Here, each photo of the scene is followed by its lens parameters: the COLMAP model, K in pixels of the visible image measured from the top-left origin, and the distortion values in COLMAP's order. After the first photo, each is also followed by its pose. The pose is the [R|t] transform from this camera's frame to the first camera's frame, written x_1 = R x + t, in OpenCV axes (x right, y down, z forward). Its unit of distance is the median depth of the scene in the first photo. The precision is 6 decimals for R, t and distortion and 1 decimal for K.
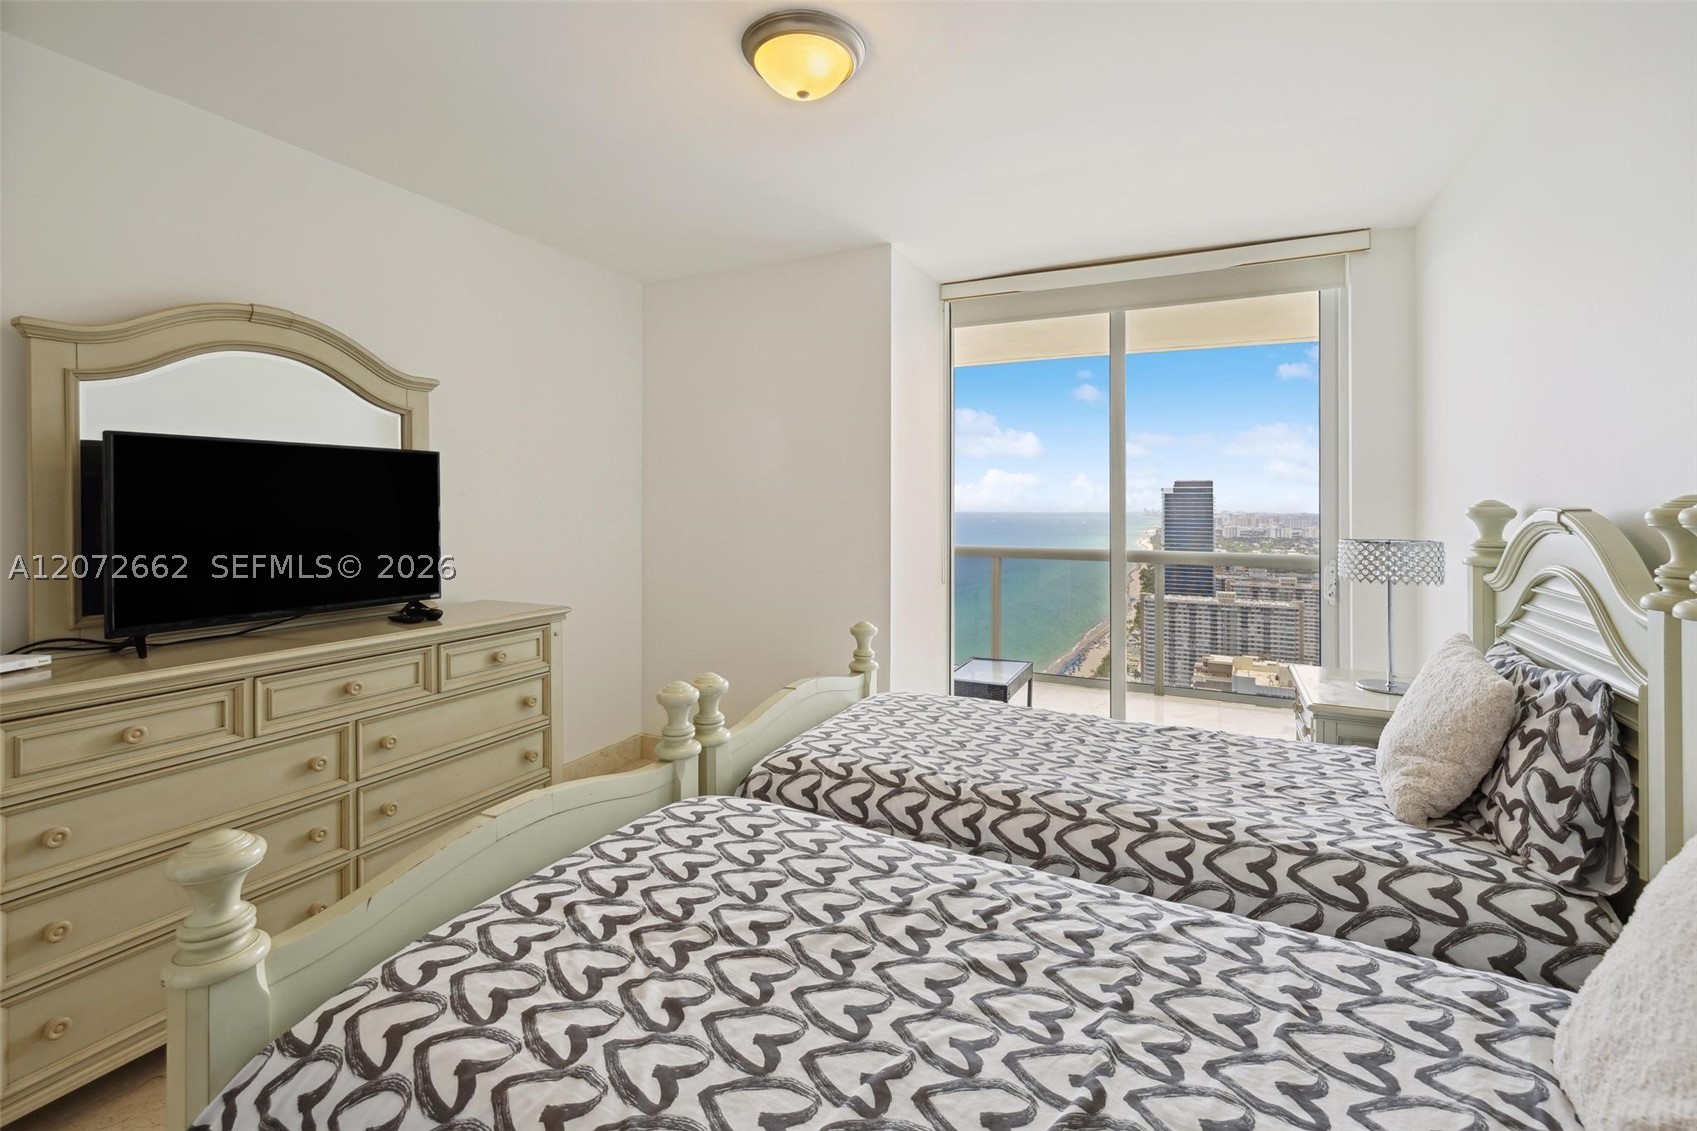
lens RADIAL K [[741.7, 0, 824.7], [0, 741.7, 510.9], [0, 0, 1]] dist [0.004153, 0.000697]
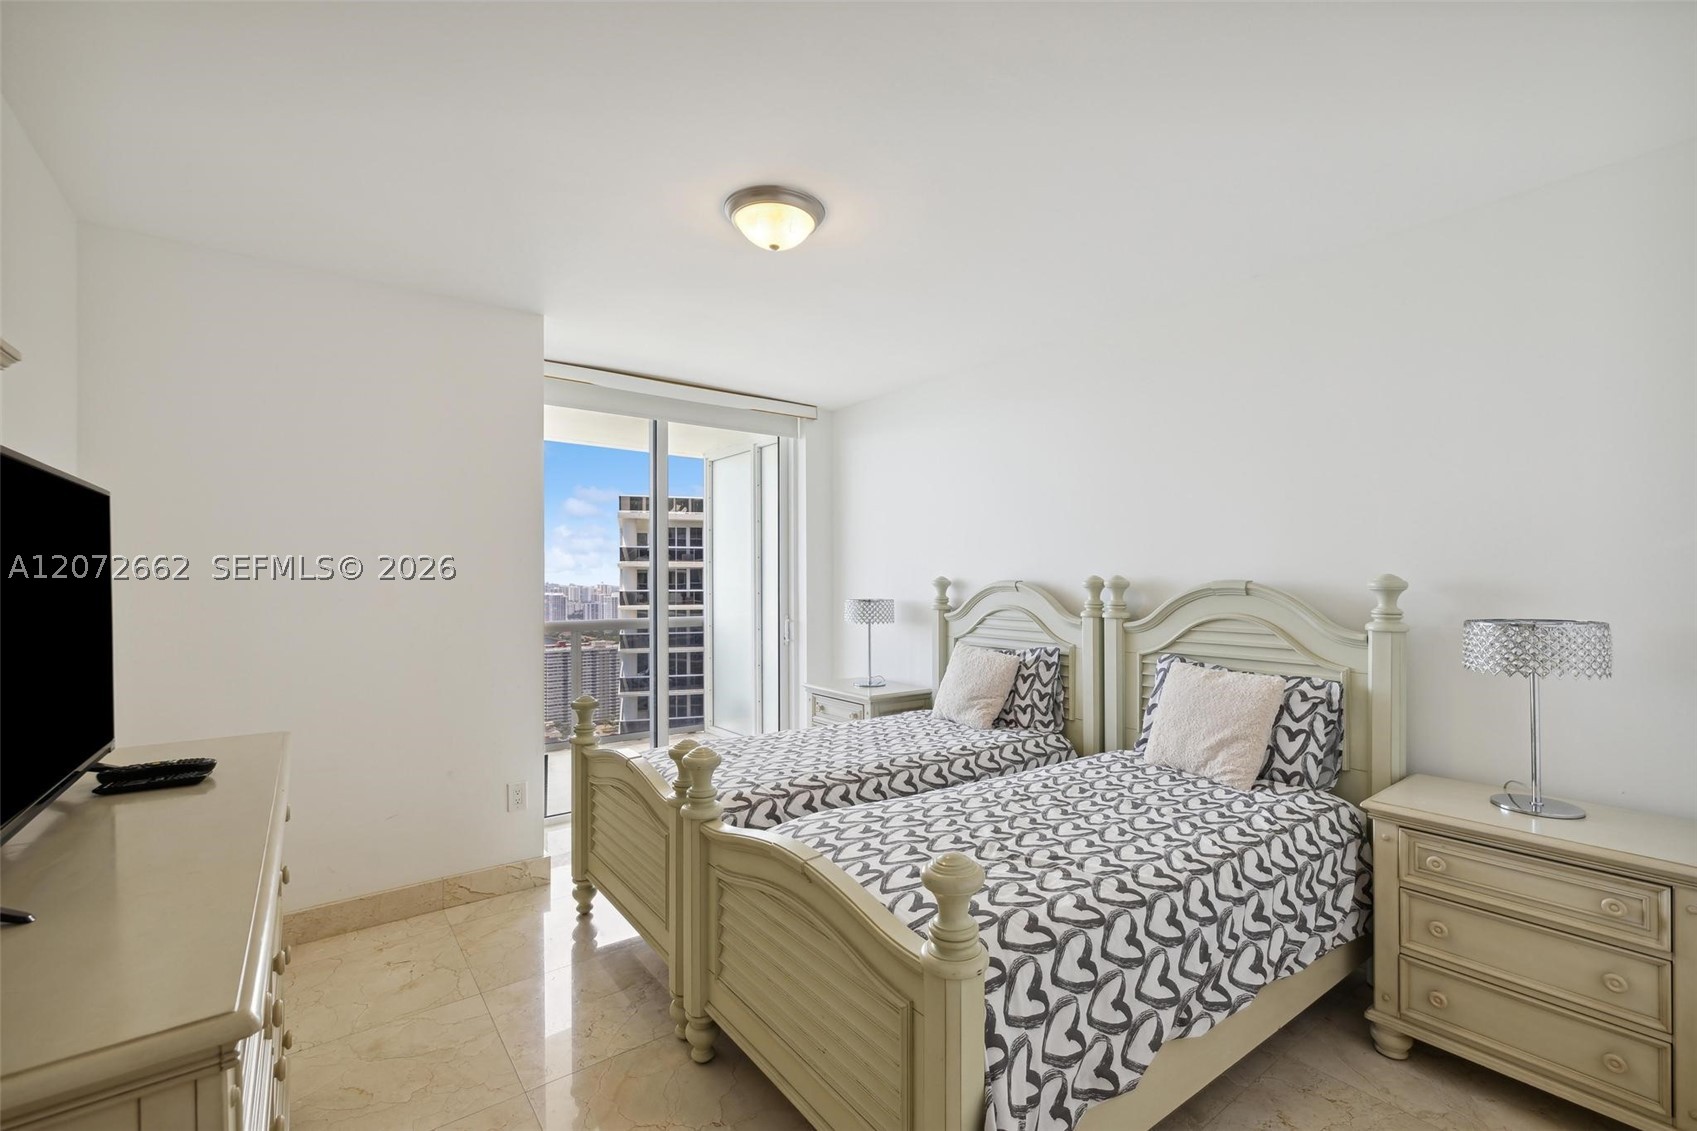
lens RADIAL K [[741.7, 0, 859.6], [0, 741.7, 576.3], [0, 0, 1]] dist [0.004153, 0.000697]
pose [[0.448611, -0.000634, 0.893727, -1.468270], [0.006210, 0.999978, -0.002408, -0.017540], [-0.893706, 0.006630, 0.448605, 0.433501]]
